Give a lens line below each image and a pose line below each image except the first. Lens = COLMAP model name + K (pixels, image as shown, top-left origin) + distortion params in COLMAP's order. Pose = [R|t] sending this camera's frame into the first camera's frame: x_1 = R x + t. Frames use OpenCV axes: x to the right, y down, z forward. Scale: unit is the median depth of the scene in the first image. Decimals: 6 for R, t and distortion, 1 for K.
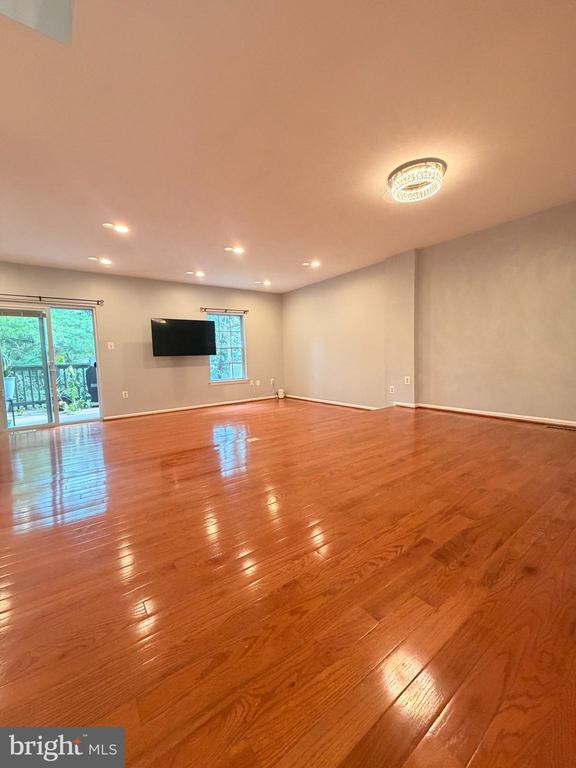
lens RADIAL K [[304.5, 0, 286.5], [0, 304.5, 380.8], [0, 0, 1]] dist [-0.000714, 0.000210]
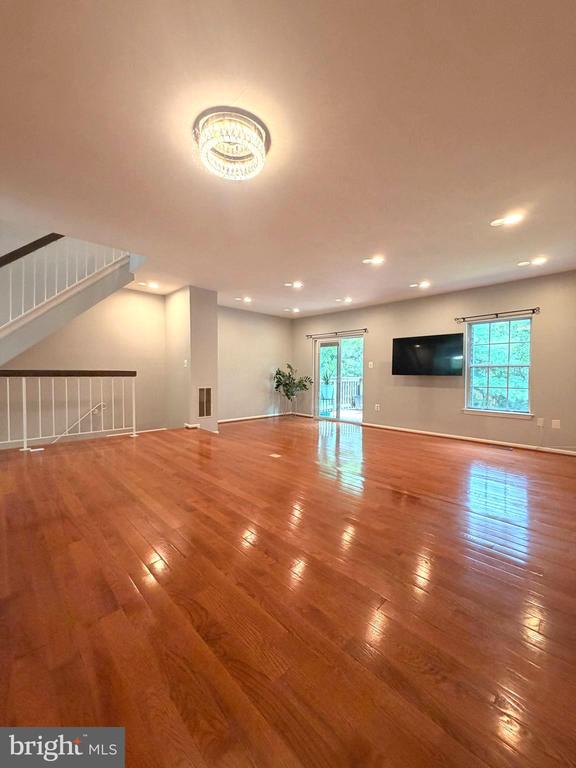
lens RADIAL K [[304.5, 0, 285.2], [0, 304.5, 383.1], [0, 0, 1]] dist [-0.000714, 0.000210]
pose [[0.123319, 0.065111, -0.990229, 0.527191], [-0.086048, 0.994789, 0.054695, -0.074520], [0.988629, 0.078462, 0.128279, 0.480466]]
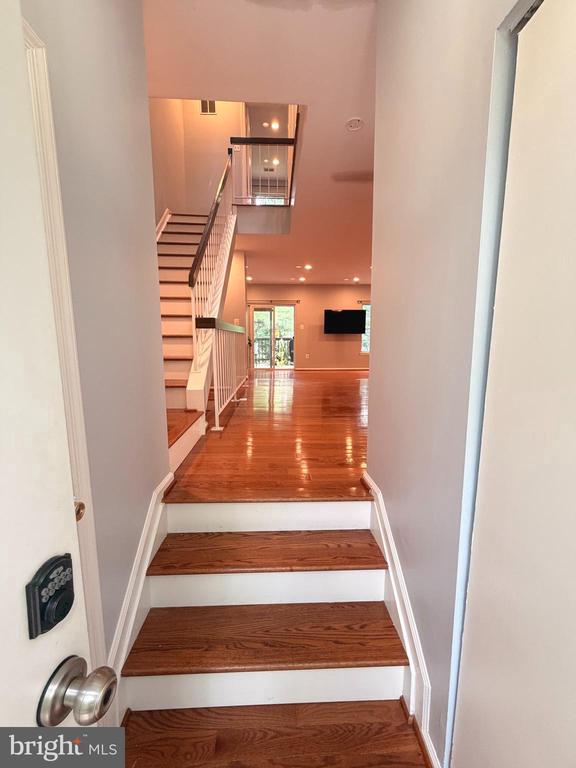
lens RADIAL K [[304.5, 0, 287.6], [0, 304.5, 382.8], [0, 0, 1]] dist [-0.000714, 0.000210]
pose [[0.827428, 0.110378, -0.550618, 0.307007], [-0.070287, 0.993139, 0.093465, 0.038919], [0.557156, -0.038634, 0.829509, -0.438281]]
